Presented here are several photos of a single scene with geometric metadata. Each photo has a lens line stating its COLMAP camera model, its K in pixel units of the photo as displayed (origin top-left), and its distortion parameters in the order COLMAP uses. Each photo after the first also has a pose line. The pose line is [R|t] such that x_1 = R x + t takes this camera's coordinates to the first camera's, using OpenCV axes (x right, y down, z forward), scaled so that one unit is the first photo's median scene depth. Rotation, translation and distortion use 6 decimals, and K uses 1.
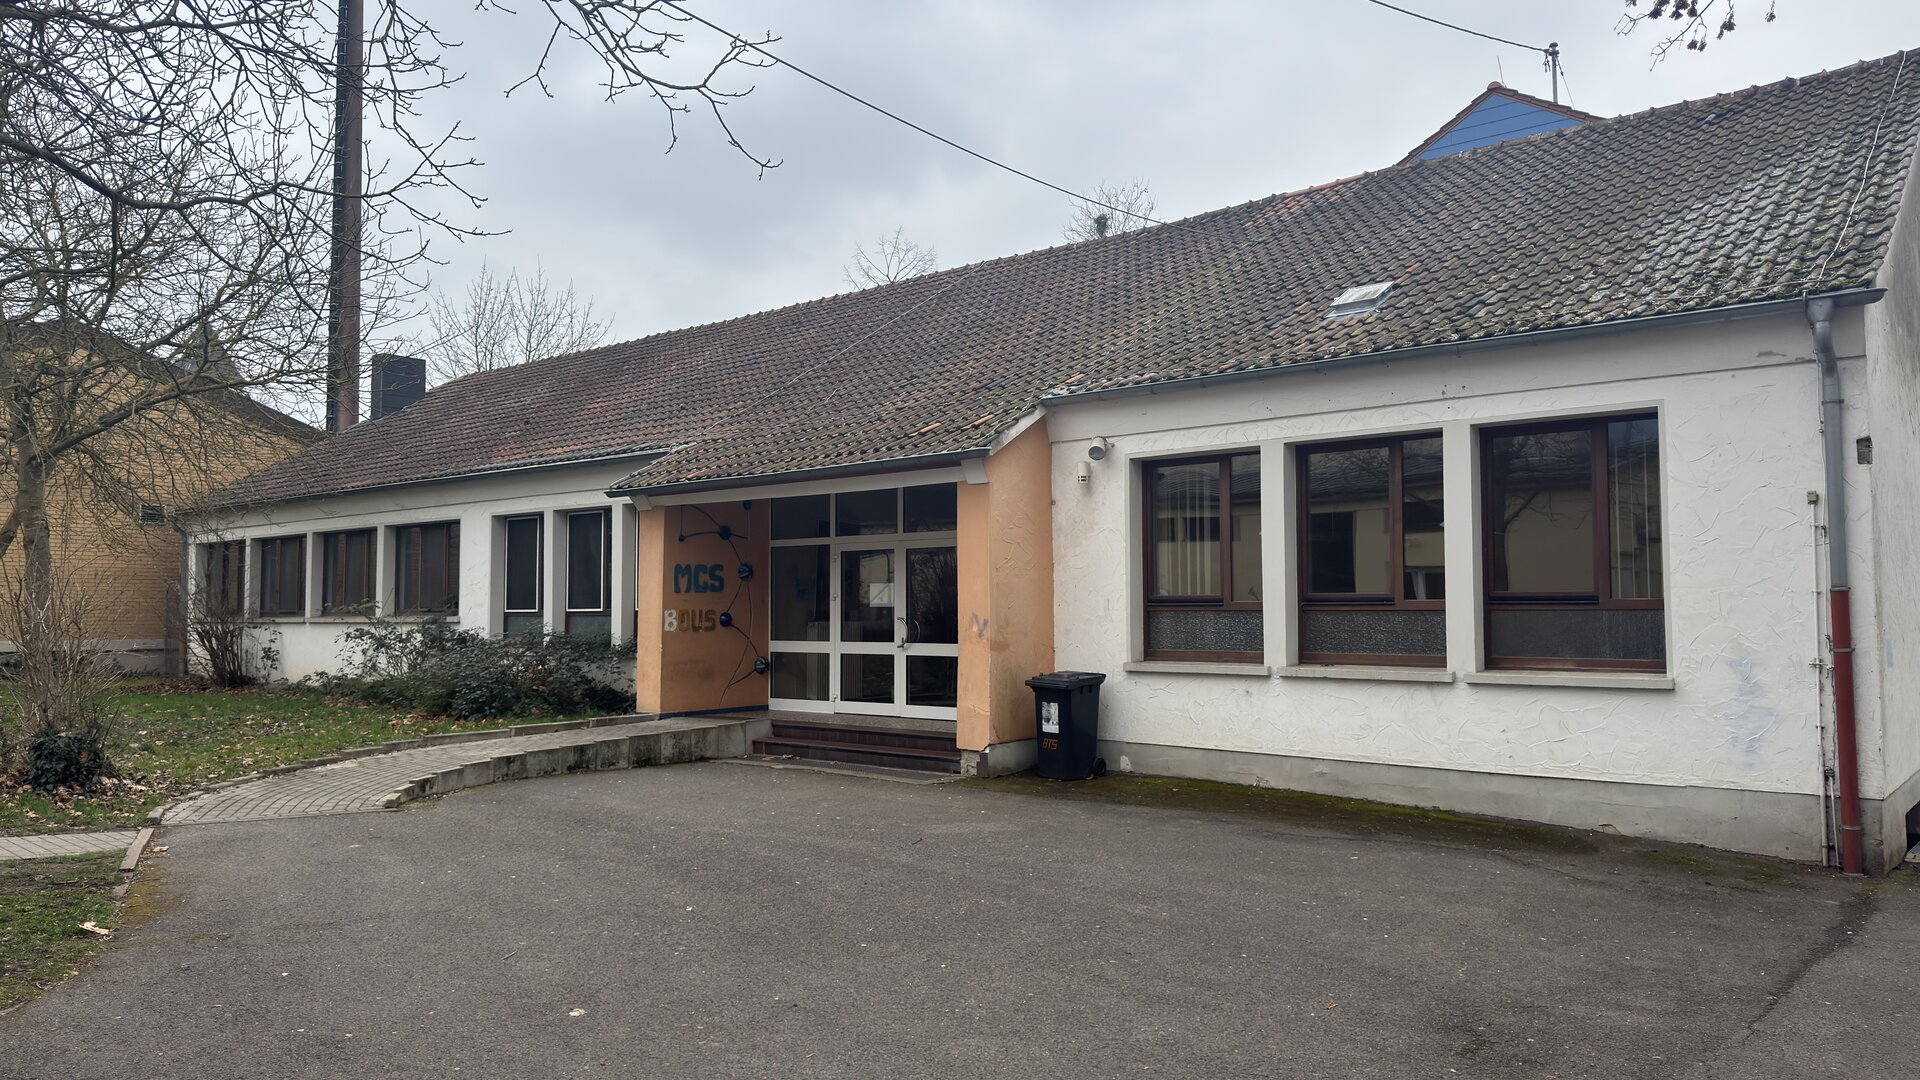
lens RADIAL K [[1277.7, 0, 957.4], [0, 1277.7, 540.3], [0, 0, 1]] dist [0.003382, 0.000621]
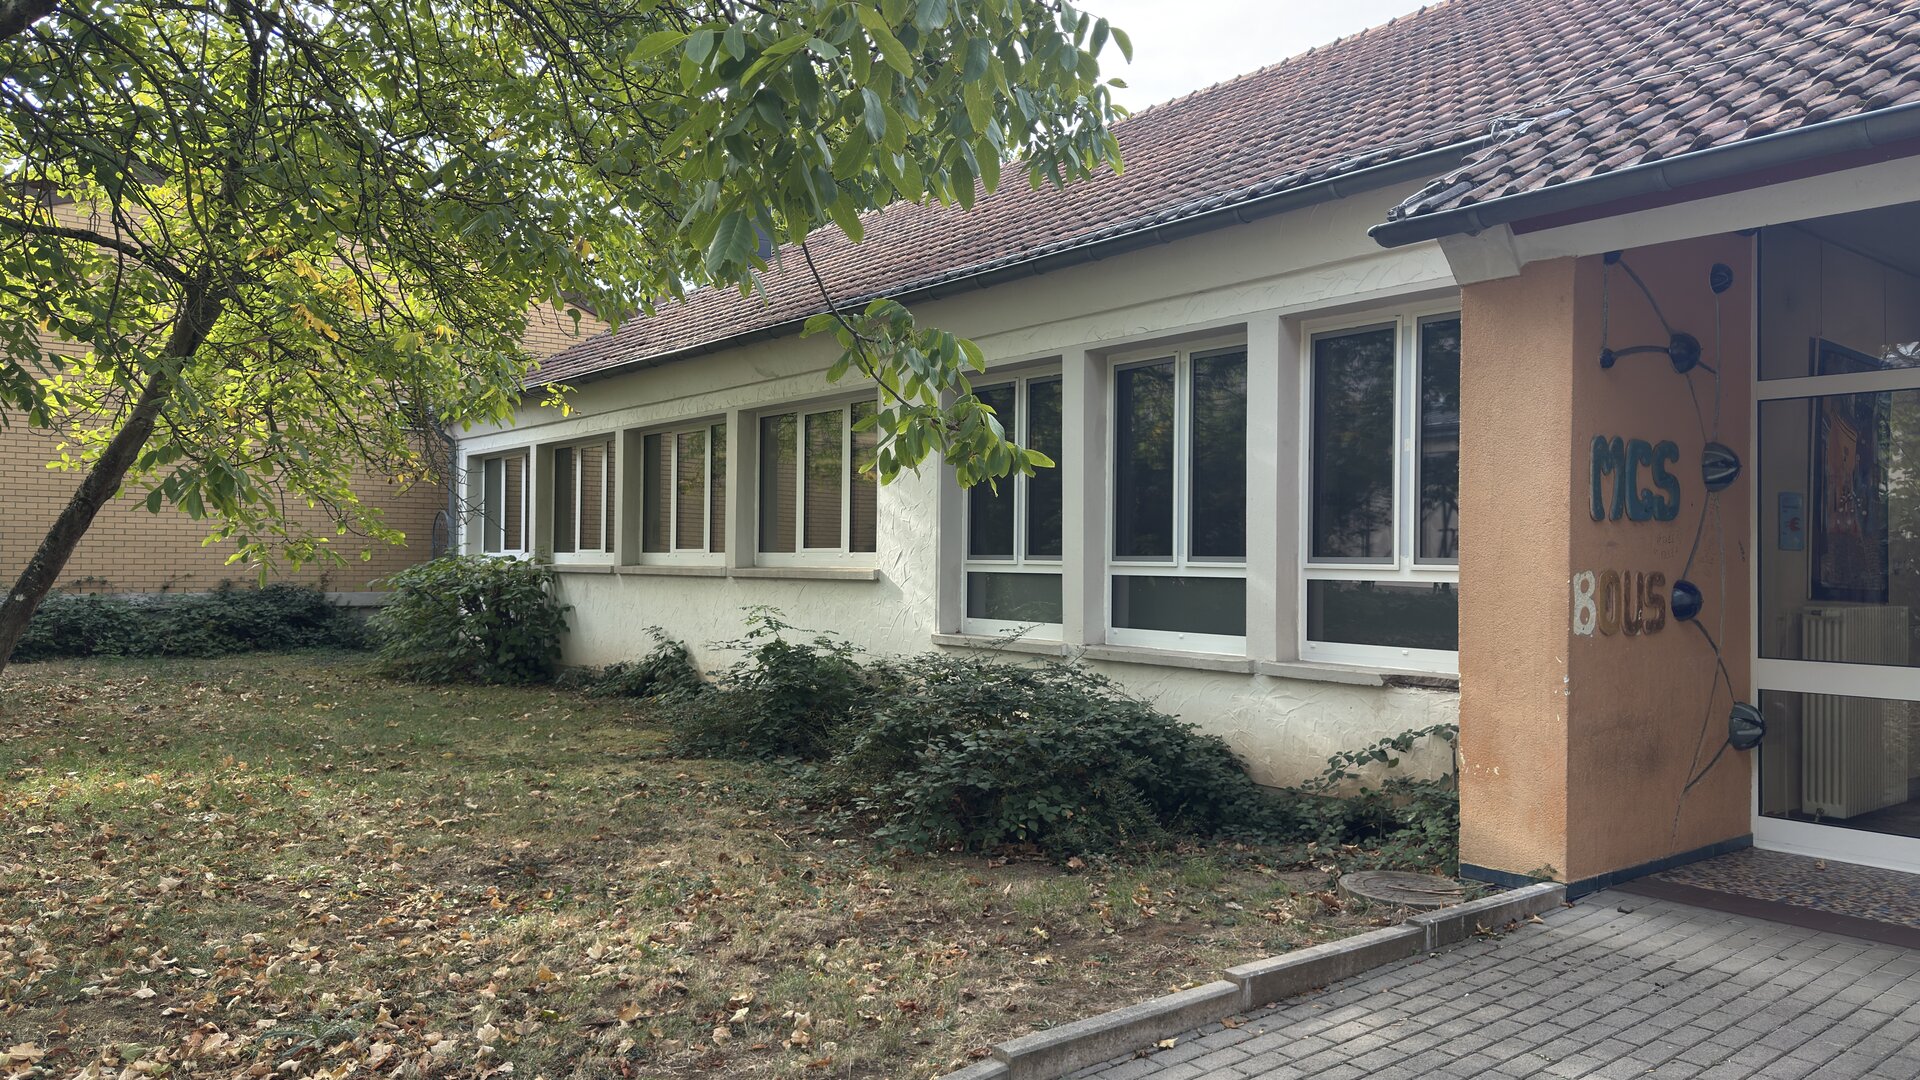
lens RADIAL K [[1277.7, 0, 963.9], [0, 1277.7, 543.8], [0, 0, 1]] dist [0.003382, 0.000621]
pose [[0.979591, 0.014466, -0.200478, -0.307894], [-0.005686, 0.999002, 0.044301, 0.032534], [0.200919, -0.042257, 0.978696, 0.626054]]
